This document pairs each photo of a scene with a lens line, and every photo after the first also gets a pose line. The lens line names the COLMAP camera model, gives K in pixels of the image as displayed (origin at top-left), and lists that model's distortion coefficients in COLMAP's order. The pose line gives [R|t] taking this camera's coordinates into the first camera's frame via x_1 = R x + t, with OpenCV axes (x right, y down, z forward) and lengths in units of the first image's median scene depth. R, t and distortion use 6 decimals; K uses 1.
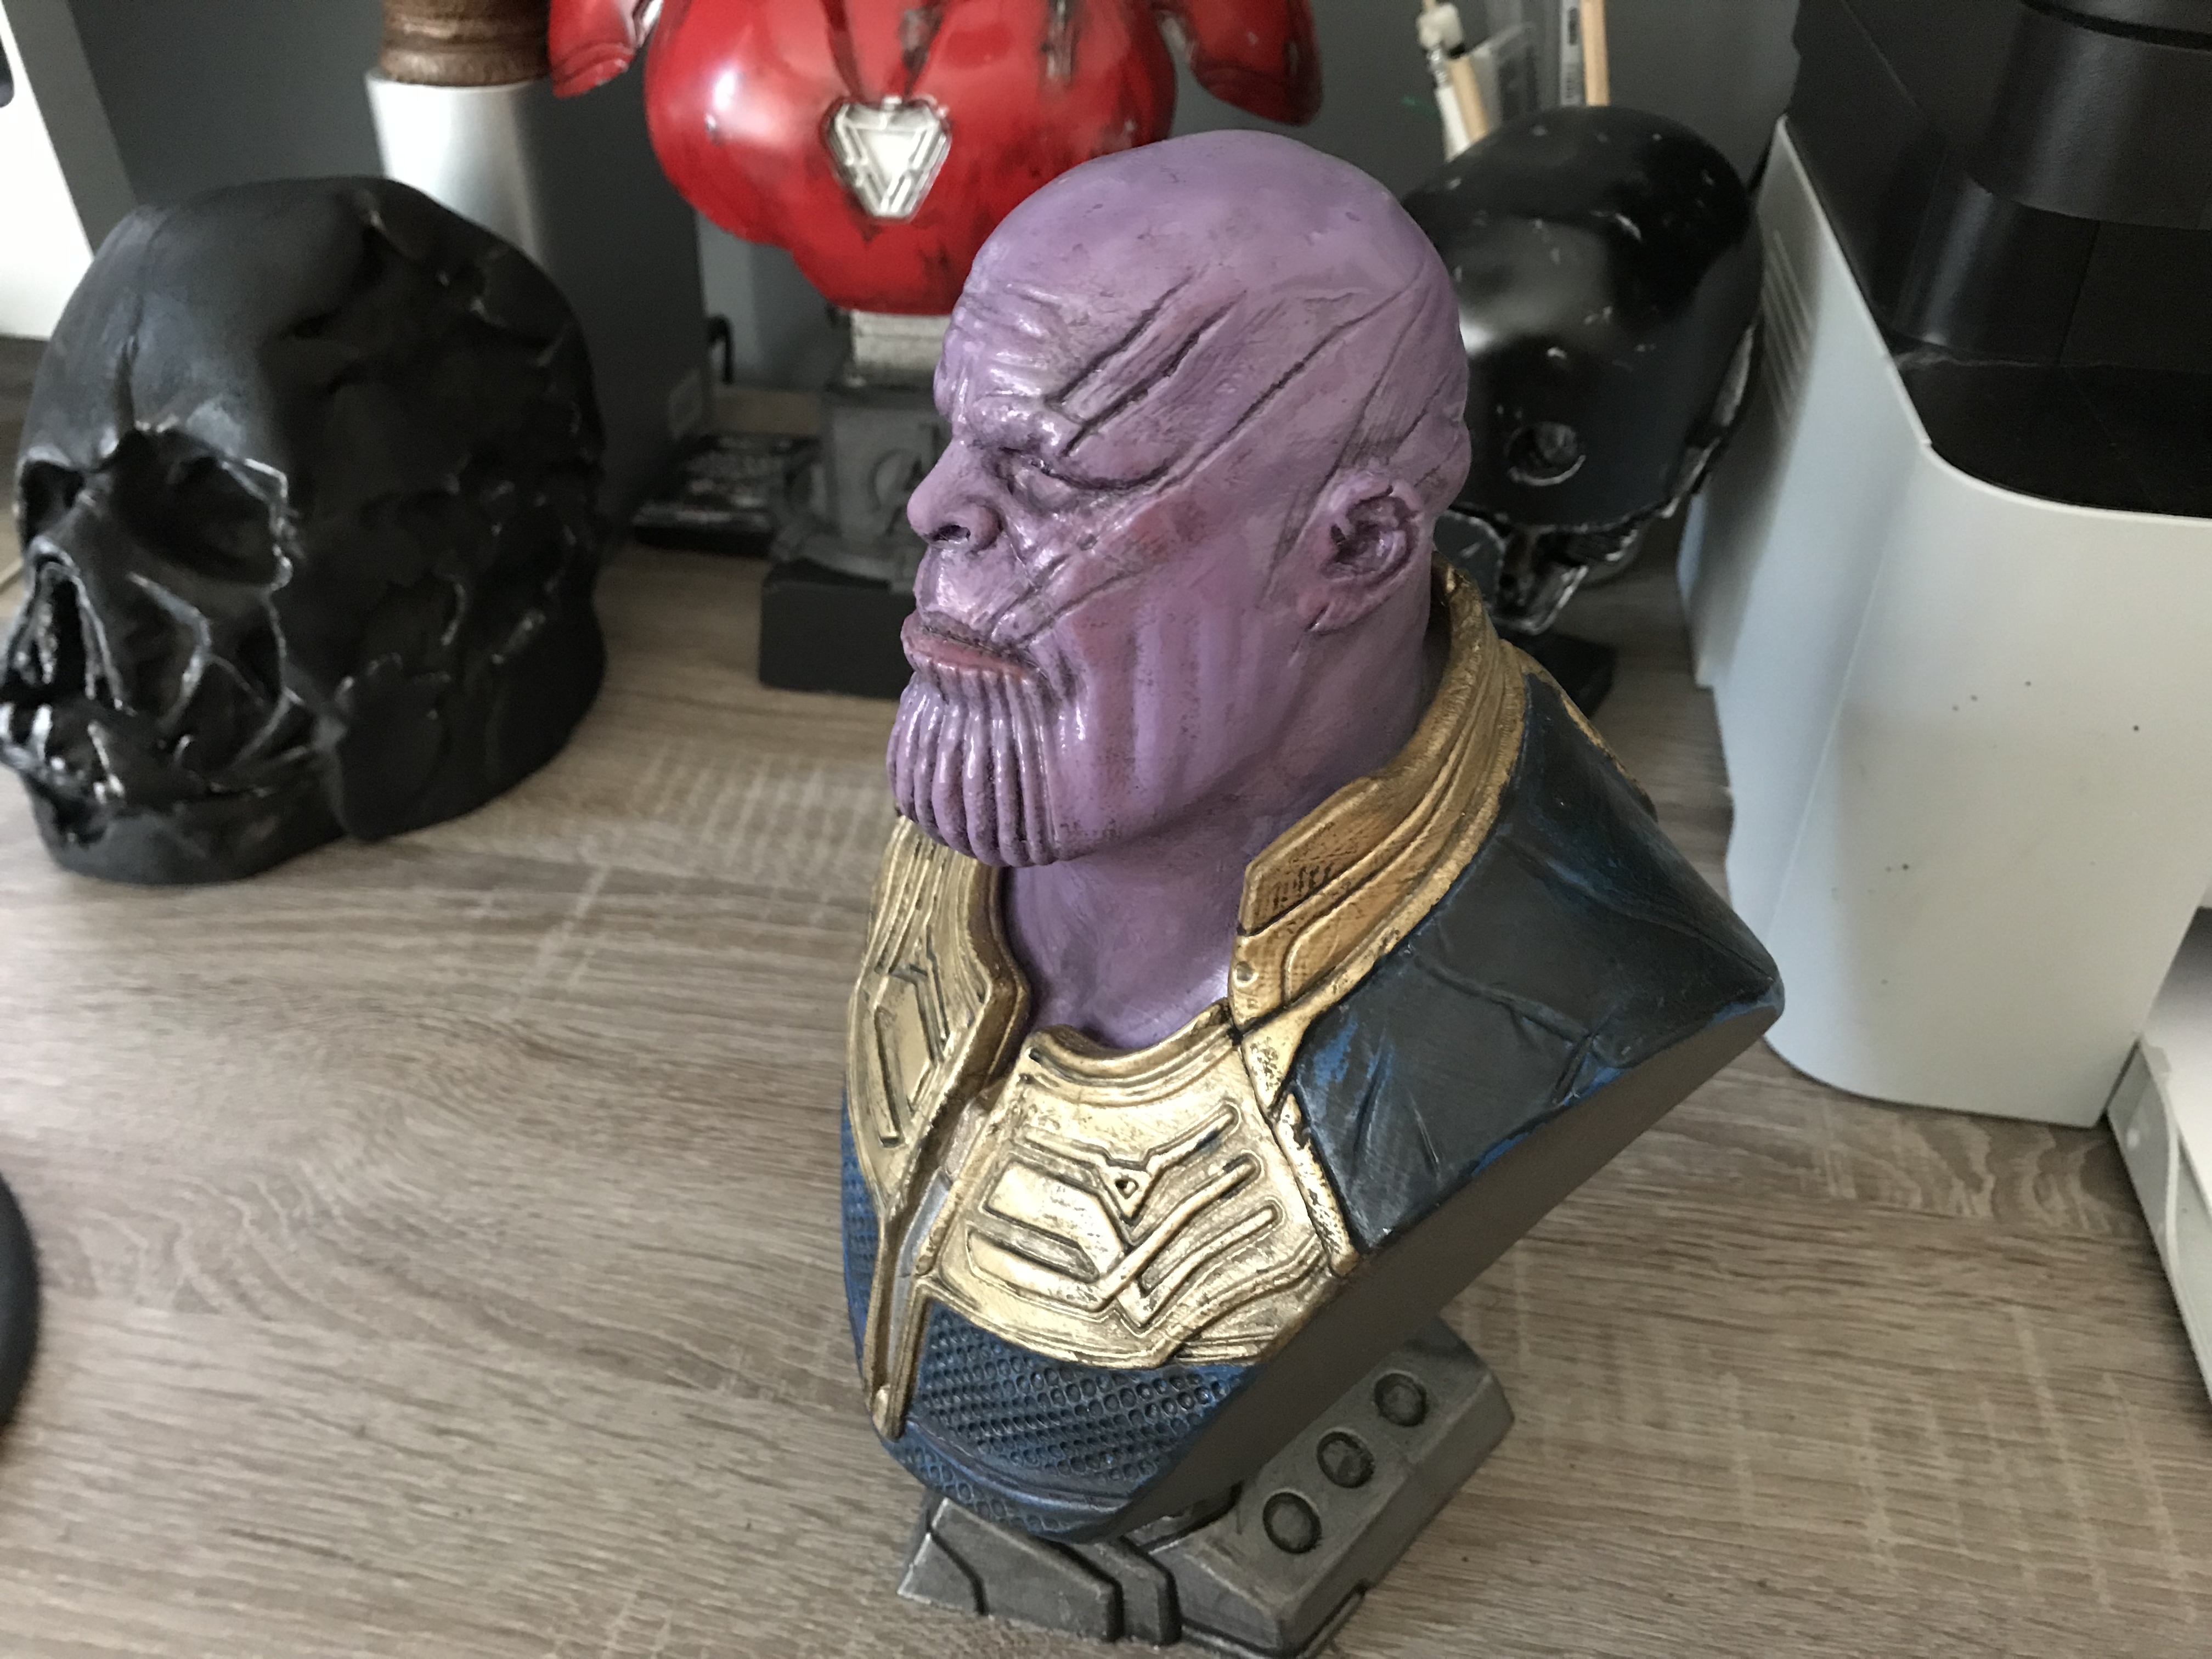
lens RADIAL K [[1868.1, 0, 1098.8], [0, 1868.1, 830.1], [0, 0, 1]] dist [-0.015162, 0.032593]
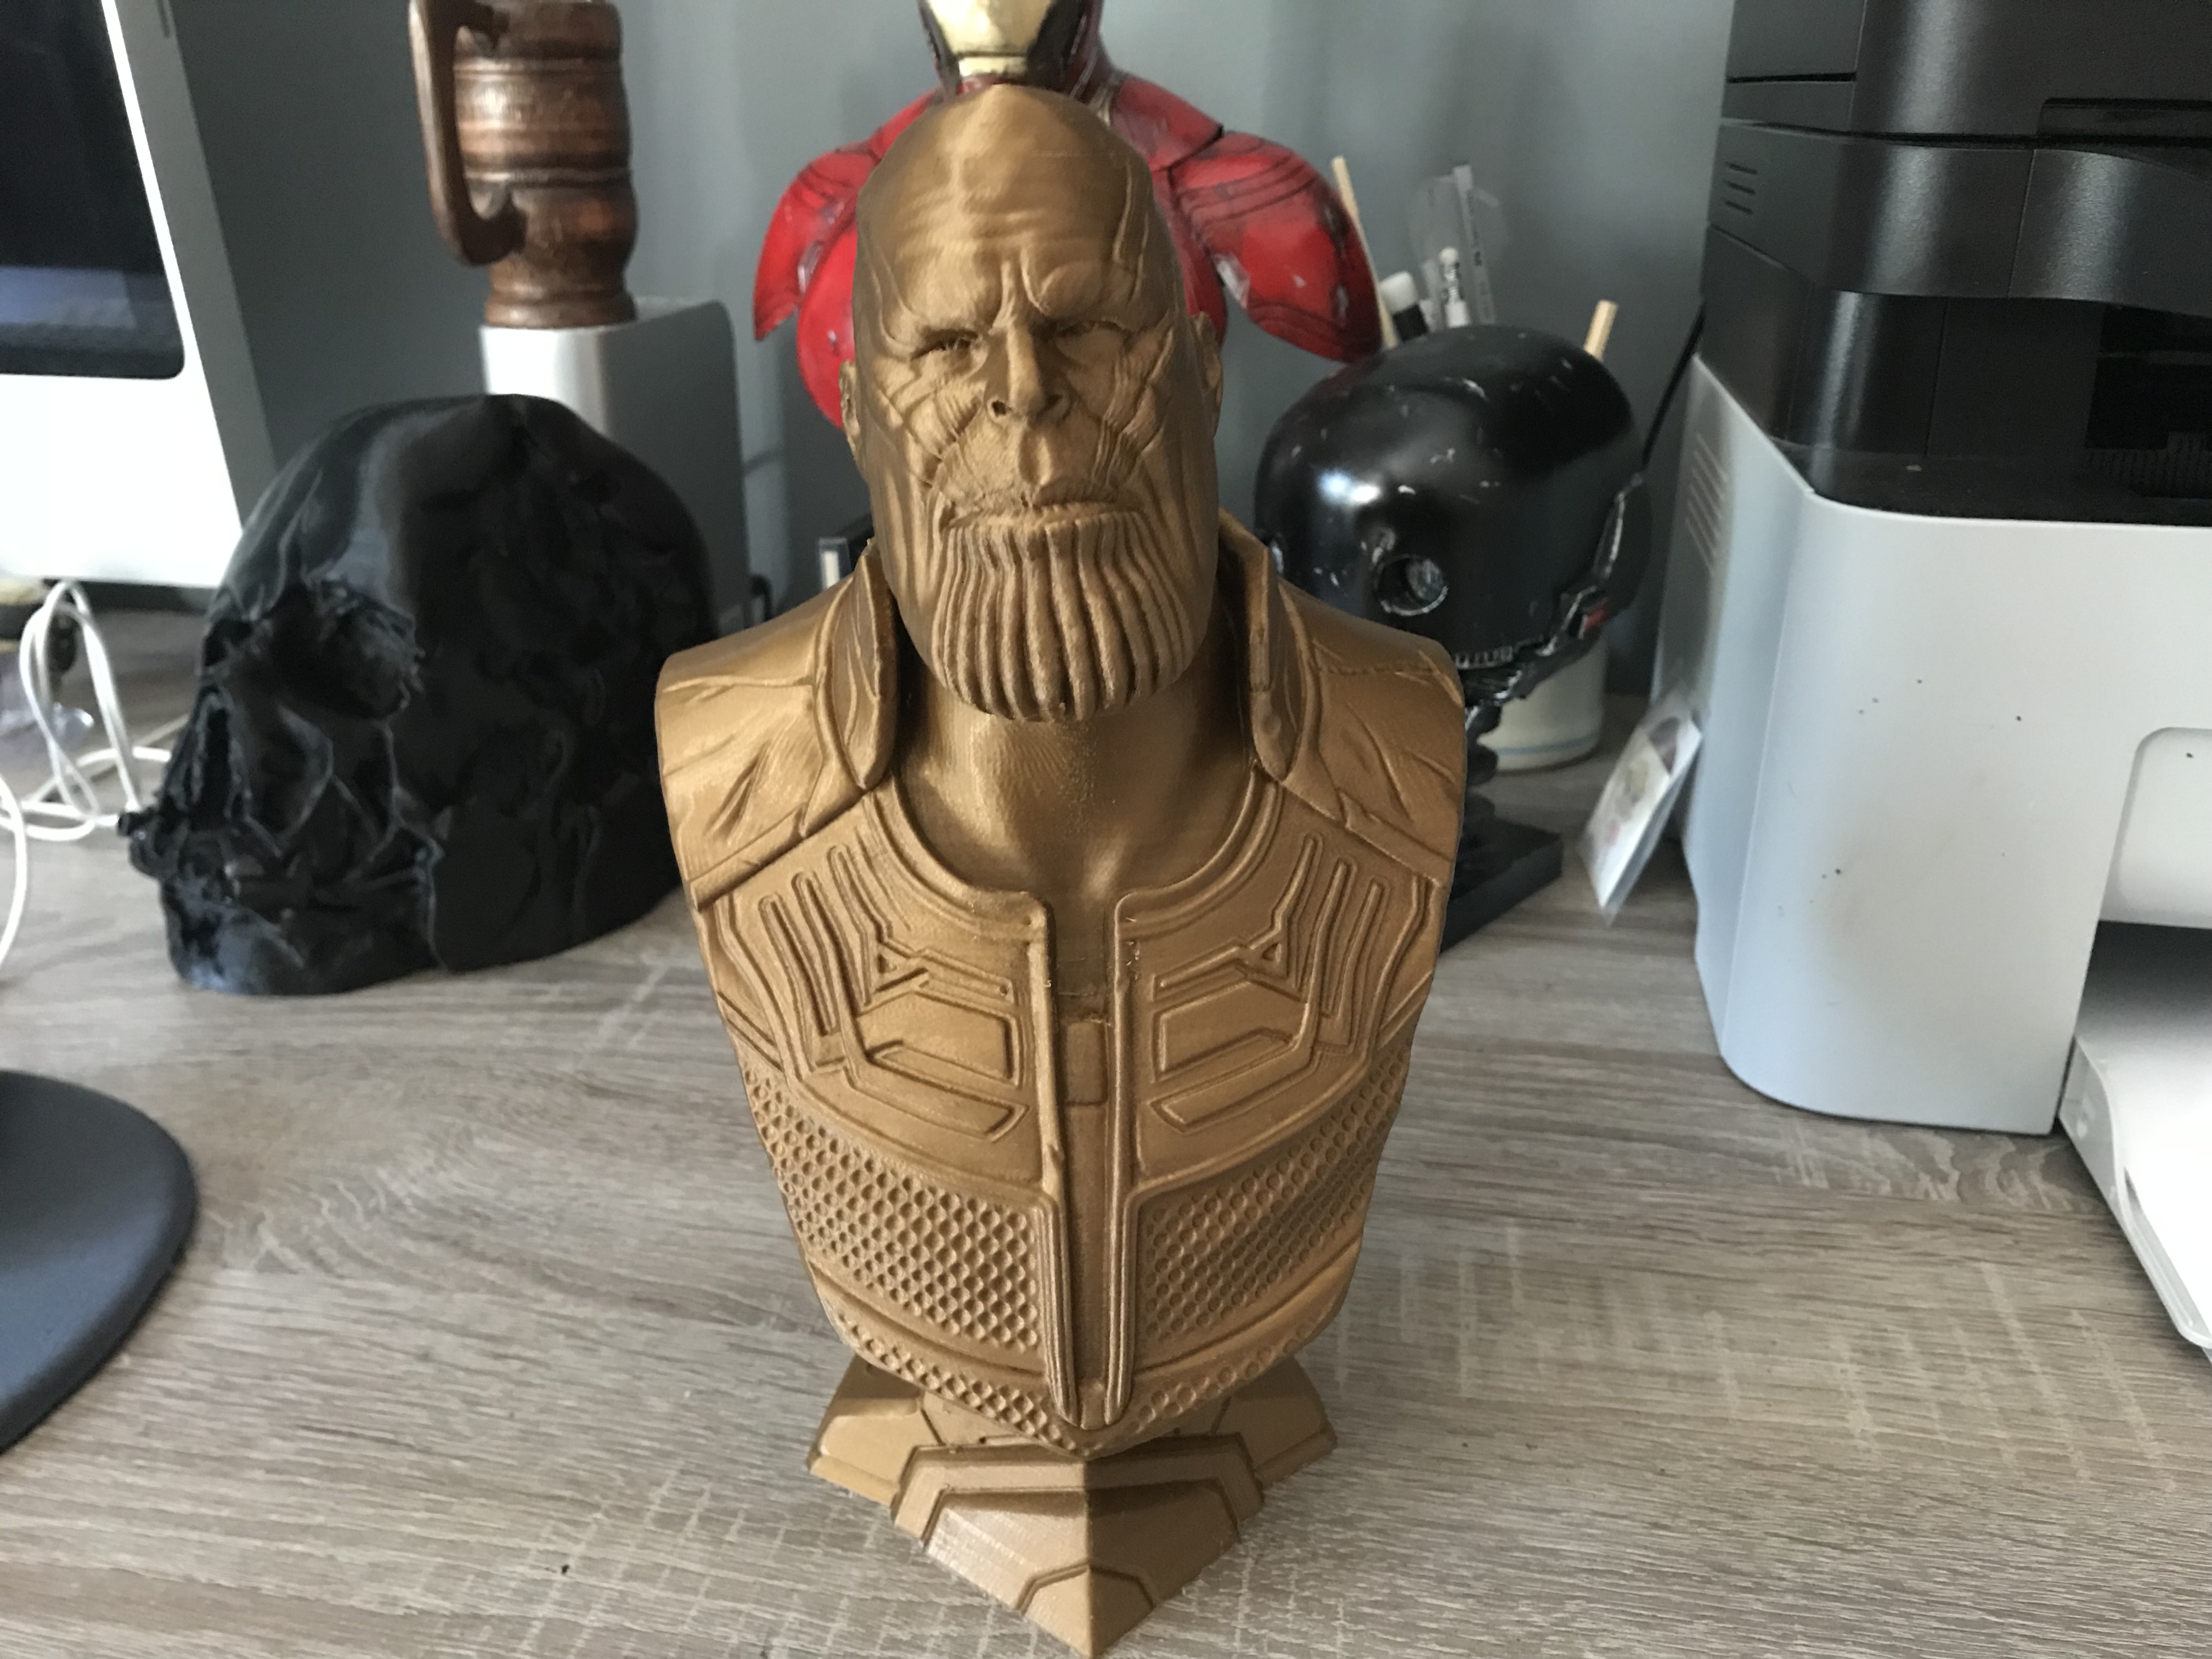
lens RADIAL K [[1852.6, 0, 1095.4], [0, 1852.6, 815.5], [0, 0, 1]] dist [-0.001336, 0.001575]
pose [[0.999789, -0.013662, -0.015349, 0.008009], [0.009555, 0.970387, -0.241367, 0.260644], [0.018192, 0.241170, 0.970312, -0.089189]]
